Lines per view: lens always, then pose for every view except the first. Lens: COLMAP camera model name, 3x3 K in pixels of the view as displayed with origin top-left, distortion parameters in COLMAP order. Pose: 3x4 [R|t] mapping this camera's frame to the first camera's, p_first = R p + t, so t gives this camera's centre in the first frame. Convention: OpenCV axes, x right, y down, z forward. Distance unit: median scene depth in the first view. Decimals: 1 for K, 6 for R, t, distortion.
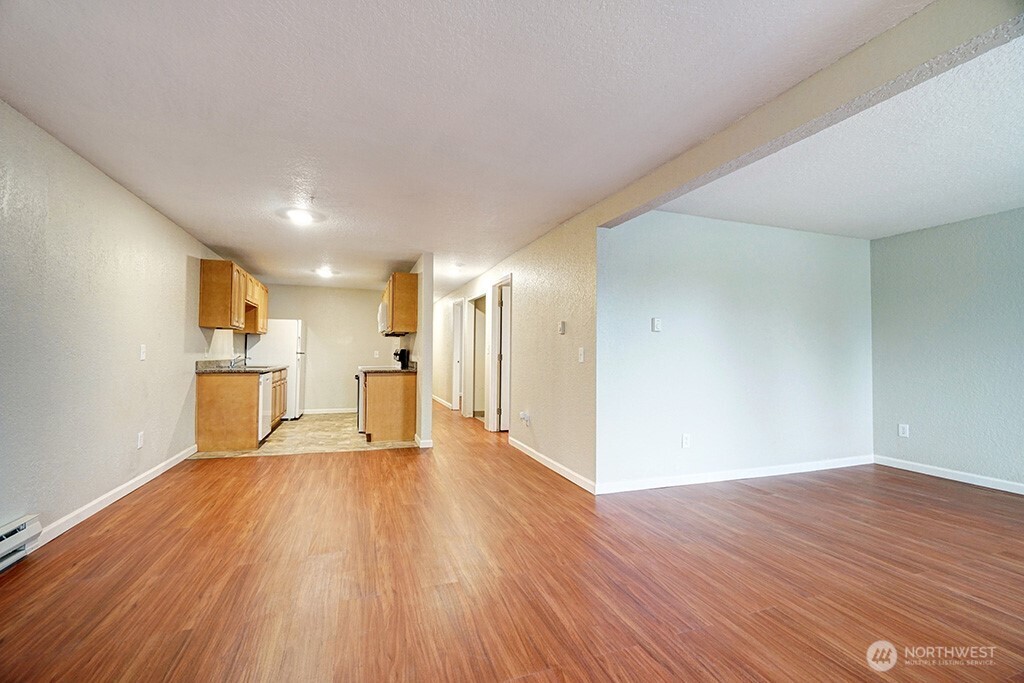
lens RADIAL K [[433.1, 0, 512.0], [0, 433.1, 341.5], [0, 0, 1]] dist [0.000503, -0.000080]
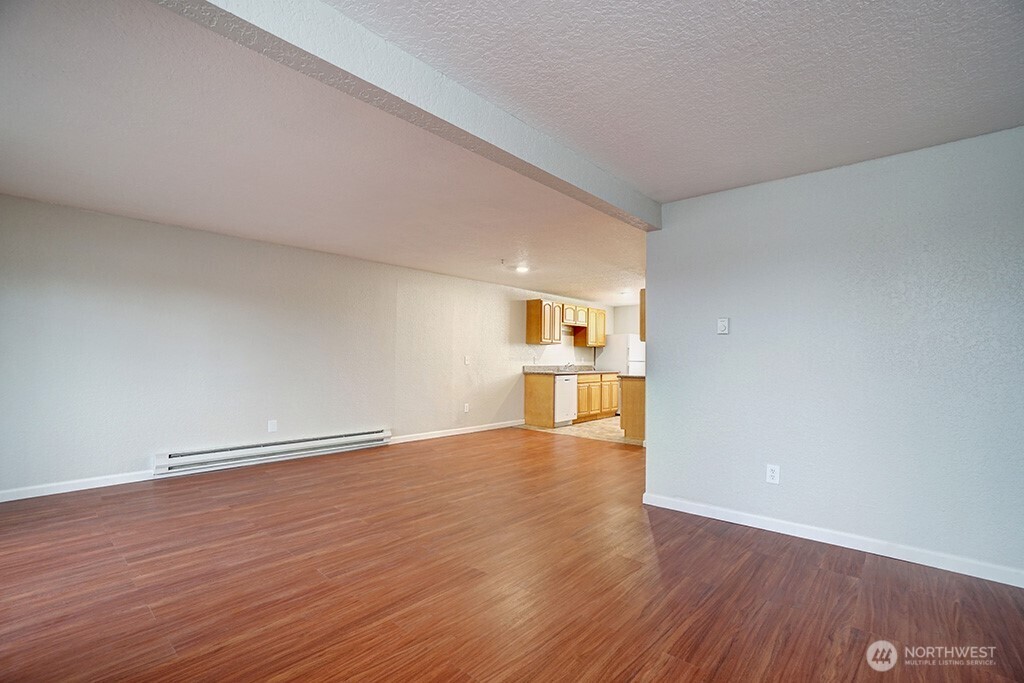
lens RADIAL K [[449.1, 0, 538.5], [0, 449.1, 319.9], [0, 0, 1]] dist [-0.036079, 0.000267]
pose [[0.517886, -0.081775, -0.851532, 0.703350], [0.023197, 0.996397, -0.081578, 0.013101], [0.855135, 0.022495, 0.517917, 0.194584]]
